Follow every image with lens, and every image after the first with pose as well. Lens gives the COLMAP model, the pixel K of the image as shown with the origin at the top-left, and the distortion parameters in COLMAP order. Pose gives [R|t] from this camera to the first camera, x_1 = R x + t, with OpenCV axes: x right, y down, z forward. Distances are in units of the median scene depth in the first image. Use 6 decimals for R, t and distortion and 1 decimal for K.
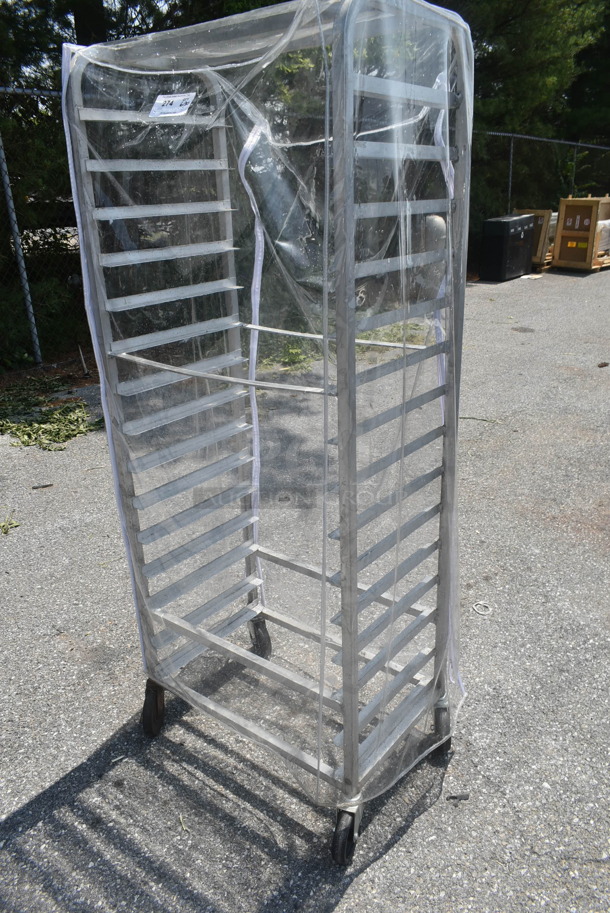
lens RADIAL K [[710.4, 0, 306.5], [0, 710.4, 458.1], [0, 0, 1]] dist [-0.025482, 0.009922]
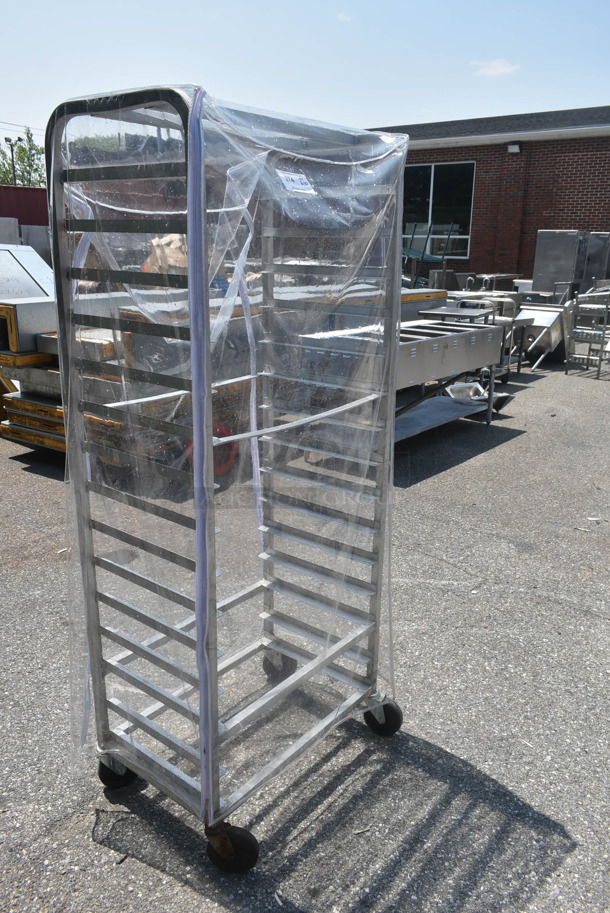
lens RADIAL K [[710.4, 0, 305.4], [0, 710.4, 456.5], [0, 0, 1]] dist [-0.025482, 0.009922]
pose [[0.008442, -0.271273, 0.962465, -0.979408], [0.344126, 0.904497, 0.251916, -0.278244], [-0.938886, 0.329083, 0.100988, 0.727003]]
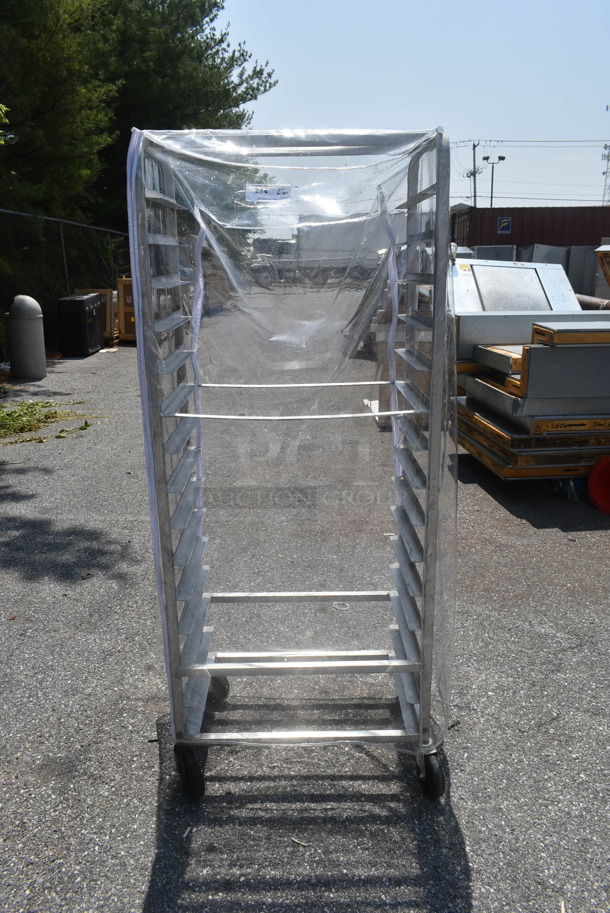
lens RADIAL K [[710.4, 0, 304.9], [0, 710.4, 454.5], [0, 0, 1]] dist [-0.025482, 0.009922]
pose [[0.782901, -0.151012, 0.603540, -0.666696], [0.216642, 0.975552, -0.036931, -0.008852], [-0.583208, 0.159666, 0.796477, 0.055313]]
